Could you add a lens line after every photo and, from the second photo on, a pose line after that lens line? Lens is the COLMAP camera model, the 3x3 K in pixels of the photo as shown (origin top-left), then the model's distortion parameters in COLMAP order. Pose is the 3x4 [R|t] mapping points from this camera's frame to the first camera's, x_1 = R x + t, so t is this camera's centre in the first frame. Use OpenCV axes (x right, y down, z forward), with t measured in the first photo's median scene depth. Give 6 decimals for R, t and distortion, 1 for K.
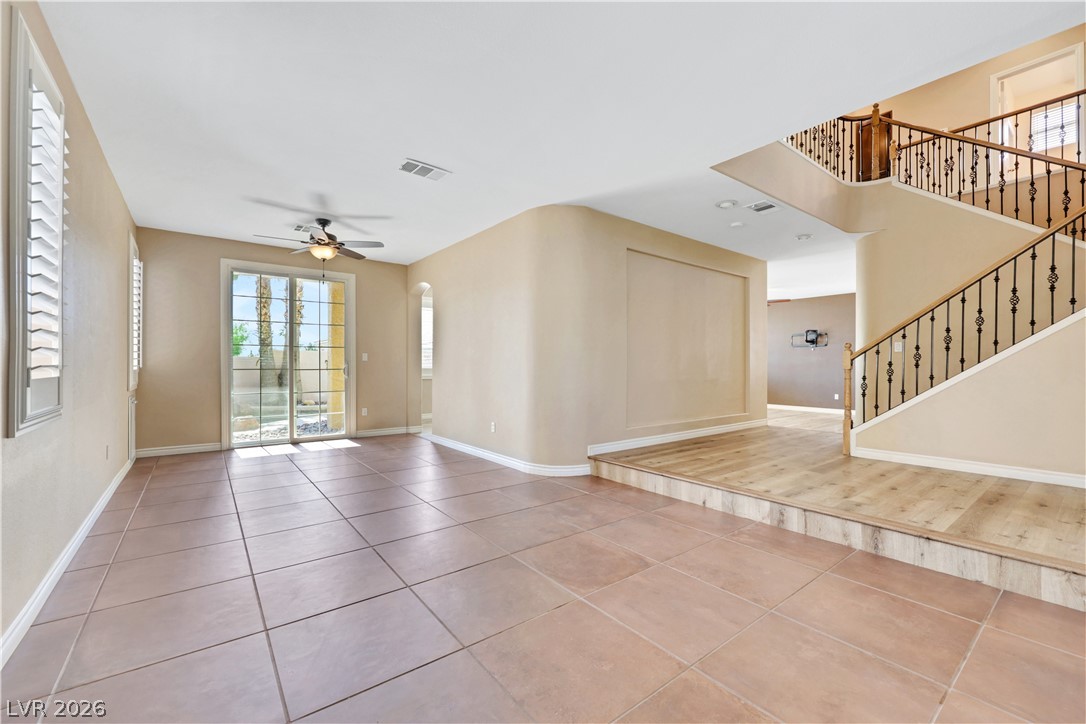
lens RADIAL K [[438.4, 0, 538.1], [0, 438.4, 360.7], [0, 0, 1]] dist [0.001381, 0.000272]
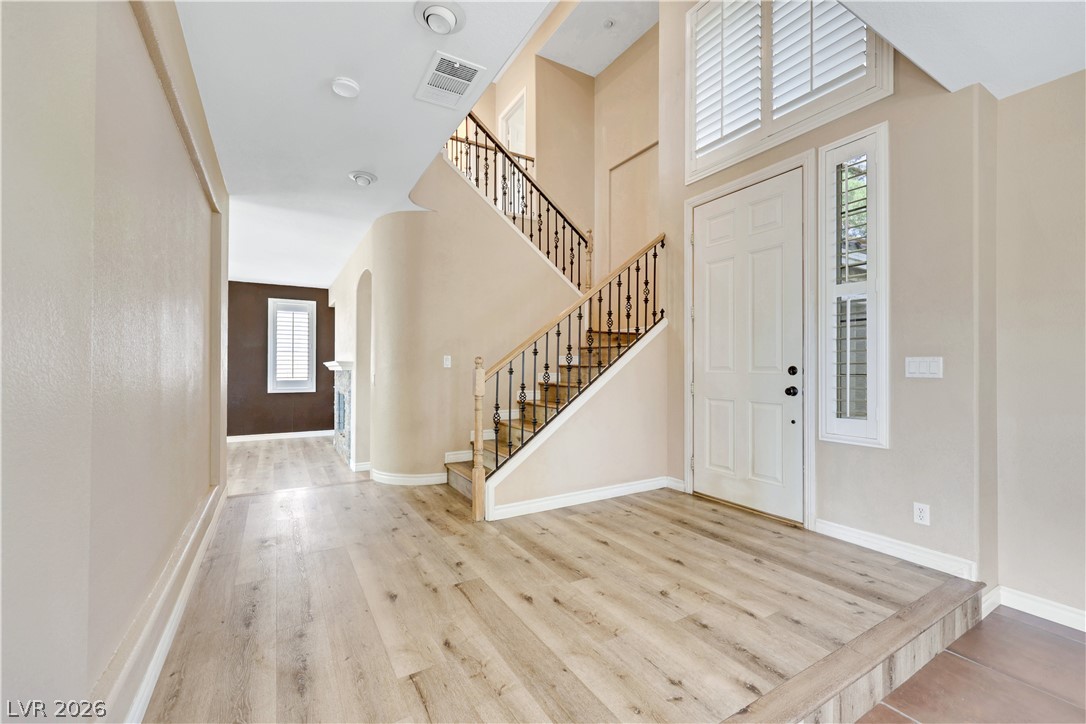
lens RADIAL K [[439.4, 0, 548.2], [0, 439.4, 365.3], [0, 0, 1]] dist [0.000648, 0.000064]
pose [[0.118601, 0.006782, 0.992919, 0.040839], [-0.009541, 0.999938, -0.005690, -0.033958], [-0.992896, -0.008799, 0.118658, 1.149776]]
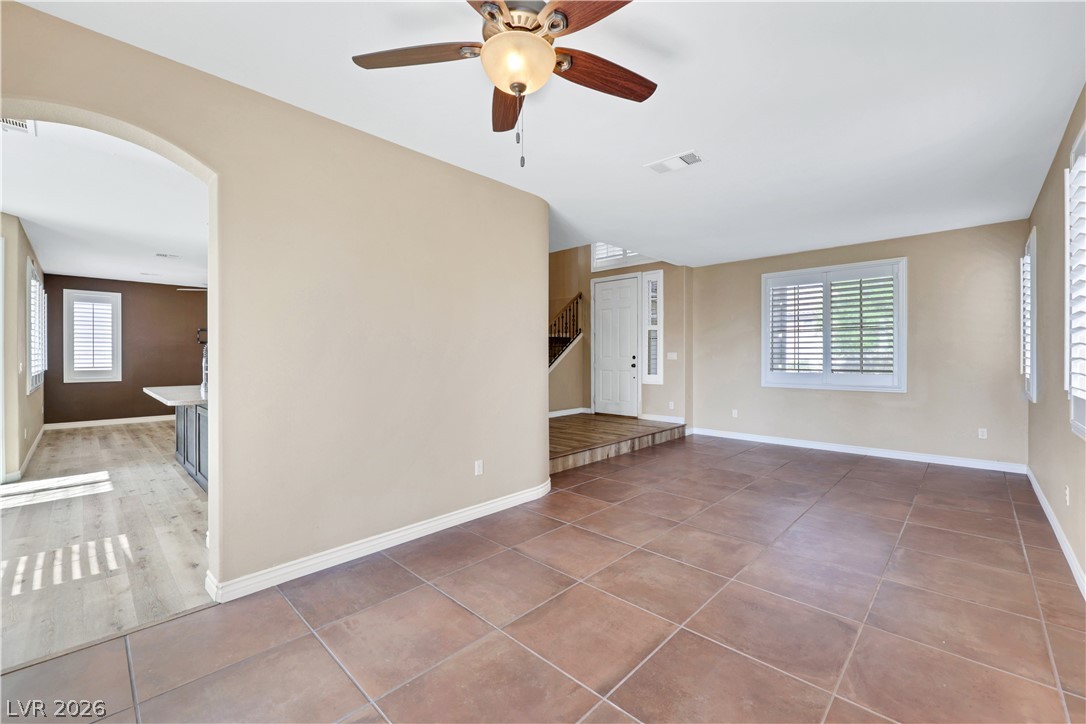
lens RADIAL K [[449.9, 0, 551.6], [0, 449.9, 356.8], [0, 0, 1]] dist [-0.001274, -0.000188]
pose [[-0.164253, -0.001770, 0.986417, -1.275402], [-0.007275, 0.999973, 0.000583, -0.034851], [-0.986391, -0.007081, -0.164262, 1.576415]]
